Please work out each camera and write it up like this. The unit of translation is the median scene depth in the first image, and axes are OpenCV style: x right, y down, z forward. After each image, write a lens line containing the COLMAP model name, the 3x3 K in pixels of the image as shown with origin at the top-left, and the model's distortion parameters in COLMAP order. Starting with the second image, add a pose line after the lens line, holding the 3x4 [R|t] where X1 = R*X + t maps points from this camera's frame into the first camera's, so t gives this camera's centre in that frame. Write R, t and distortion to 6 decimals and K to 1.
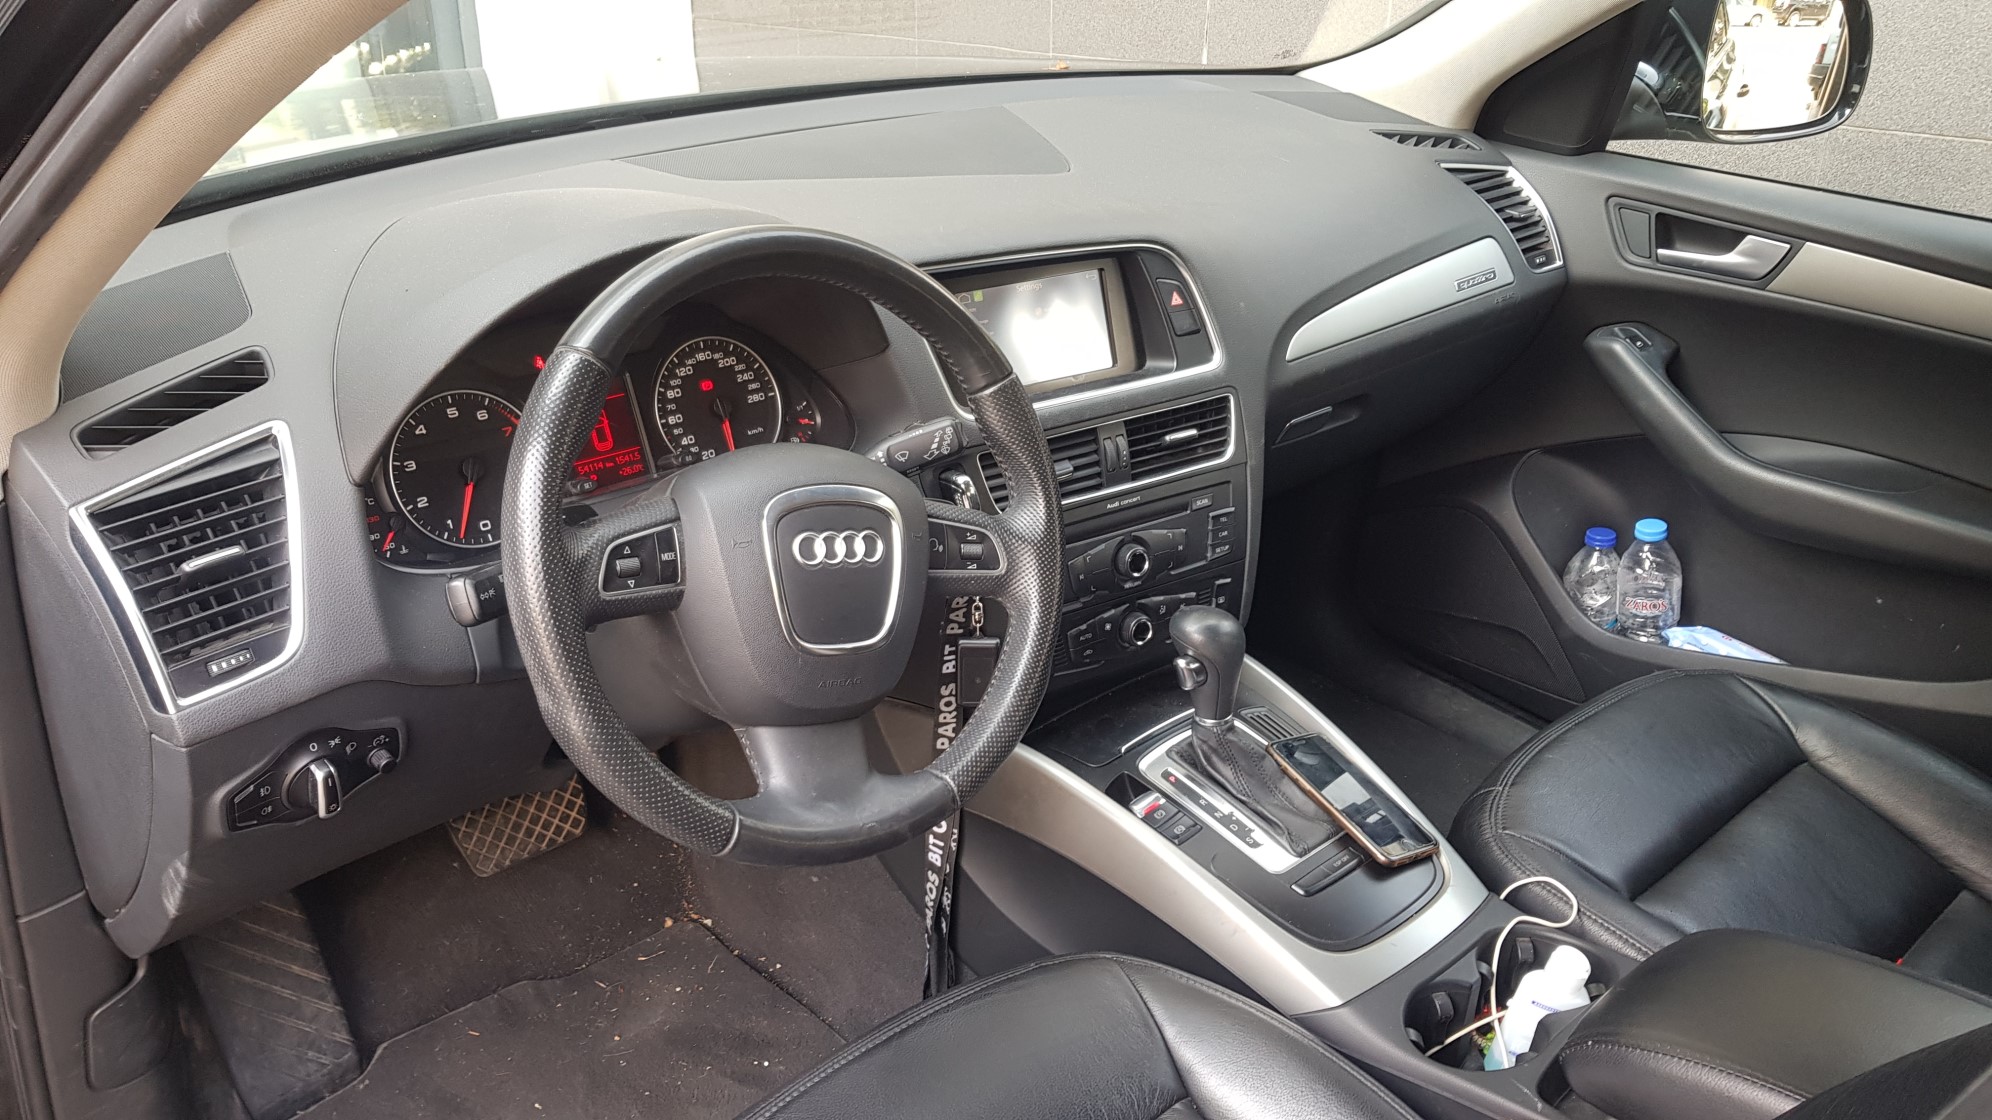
lens RADIAL K [[1542.1, 0, 1002.4], [0, 1542.1, 540.5], [0, 0, 1]] dist [0.063182, -0.149368]
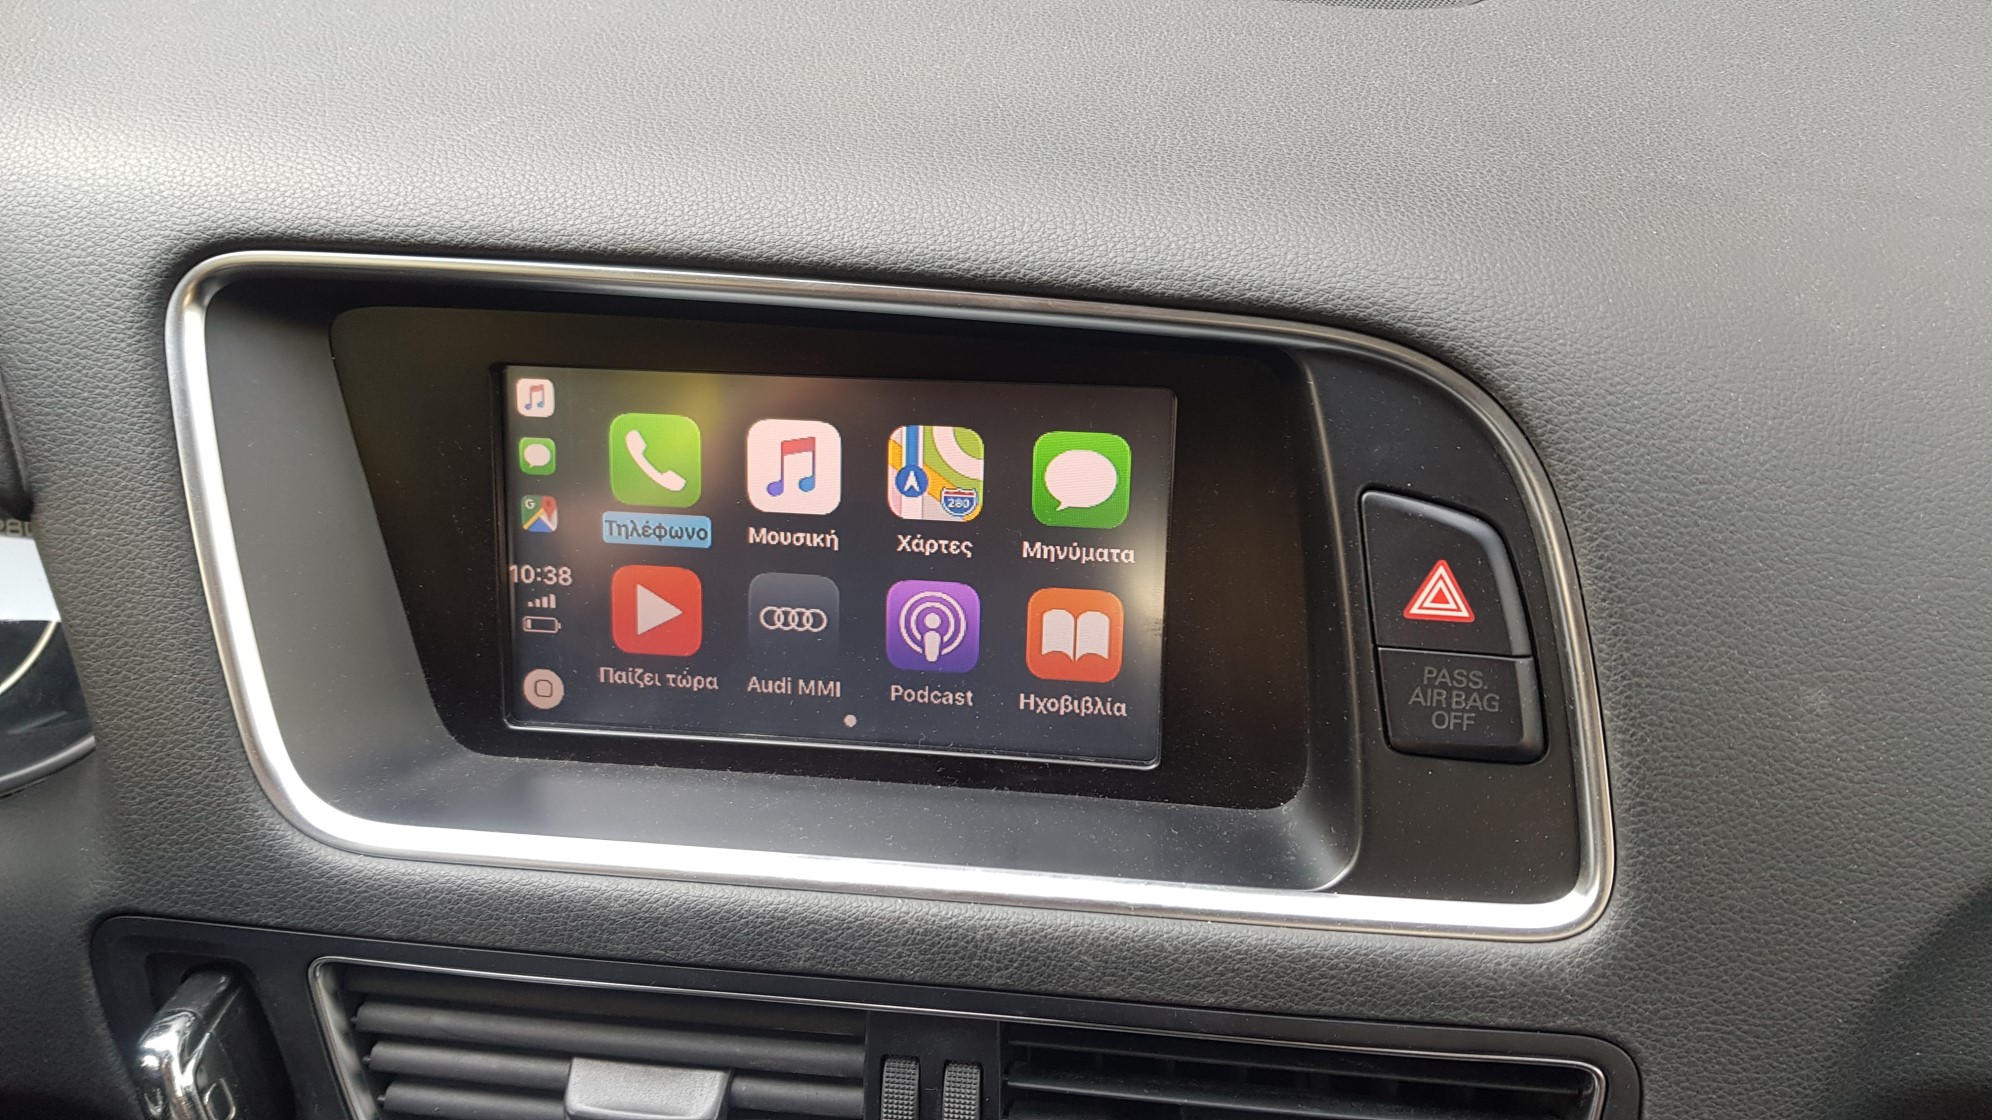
lens RADIAL K [[1542.1, 0, 1002.4], [0, 1542.1, 540.5], [0, 0, 1]] dist [0.063182, -0.149368]
pose [[0.740653, 0.305816, -0.598256, 0.206081], [-0.249931, 0.951915, 0.177179, -0.195725], [0.623673, 0.018294, 0.781471, 0.814558]]
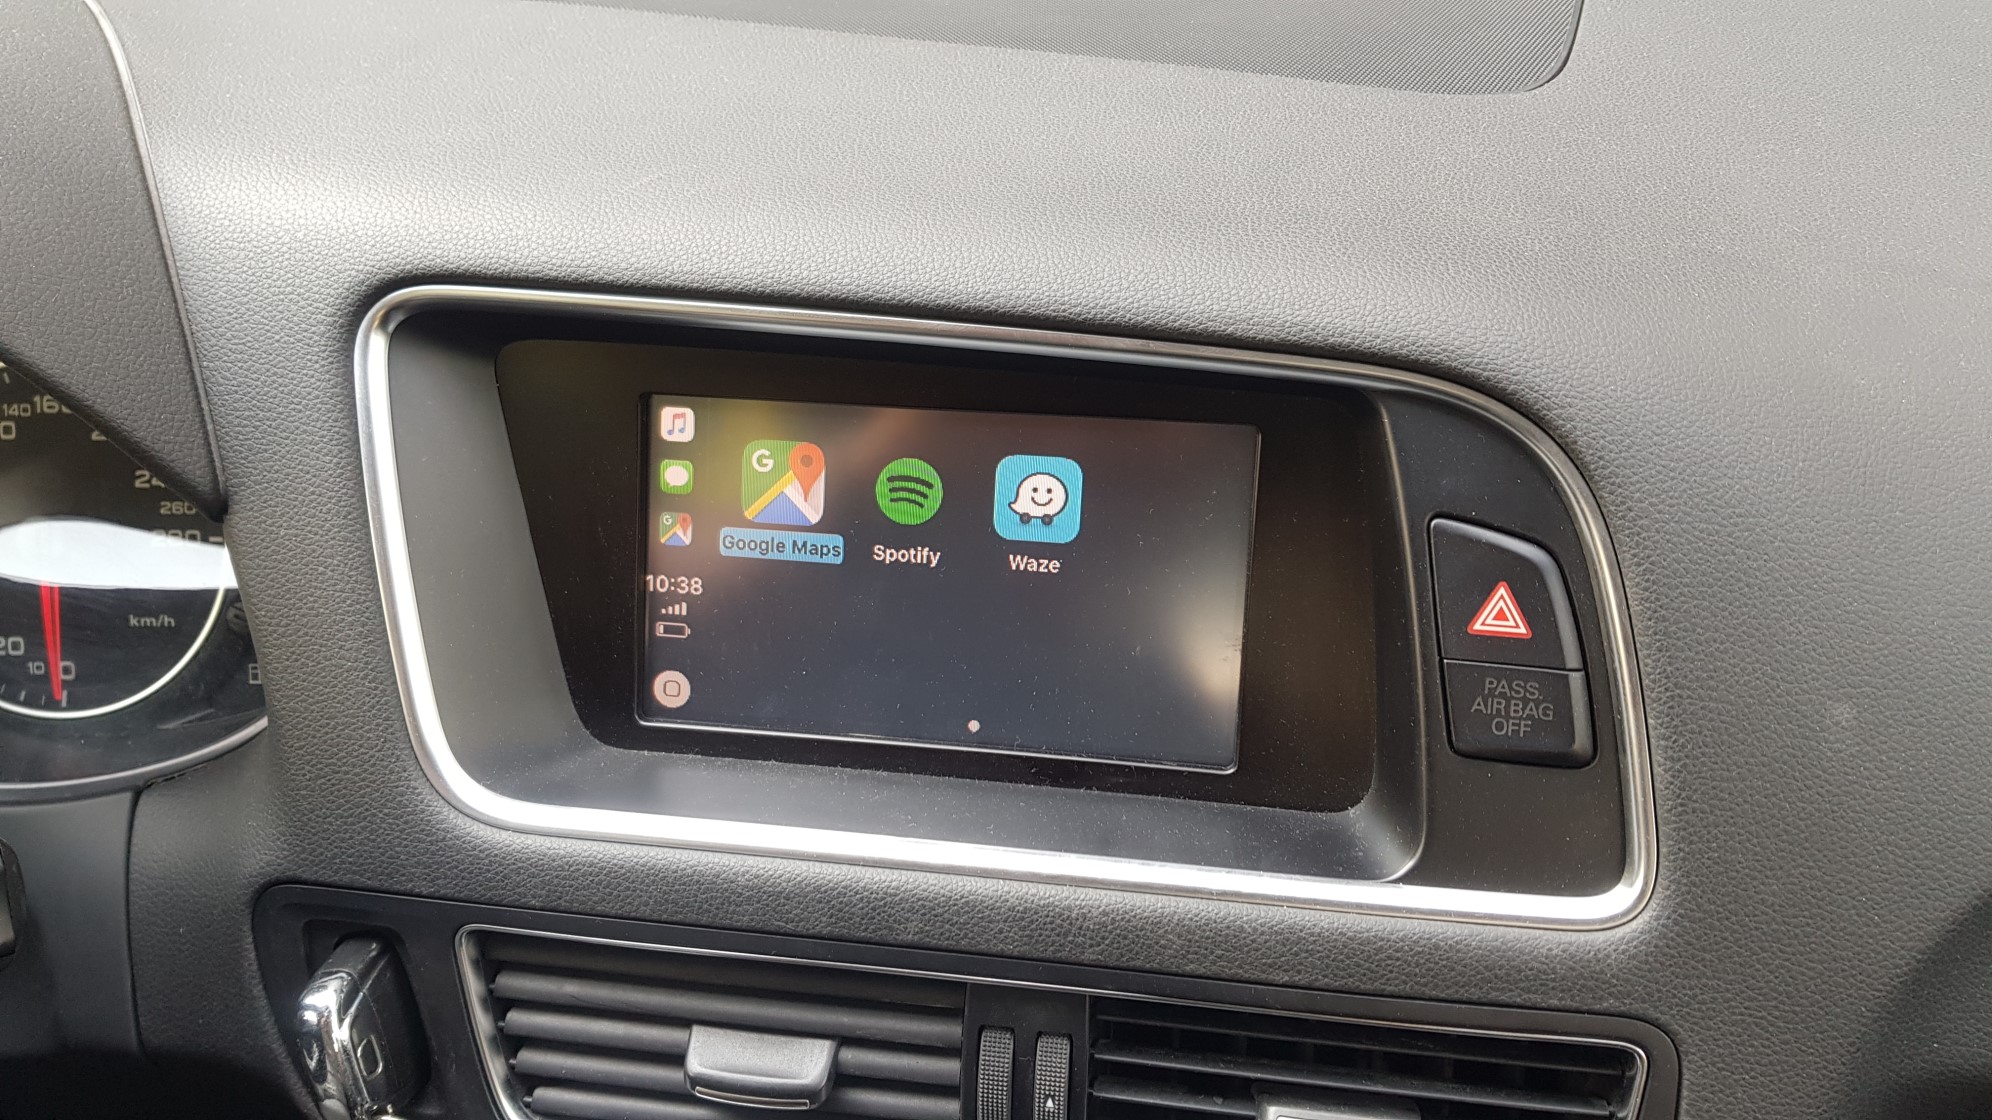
lens RADIAL K [[1580.5, 0, 980.7], [0, 1580.5, 561.4], [0, 0, 1]] dist [0.055178, -0.136947]
pose [[0.721614, 0.296733, -0.625479, 0.218529], [-0.270728, 0.952490, 0.139532, -0.184640], [0.637166, 0.068647, 0.767664, 0.778510]]
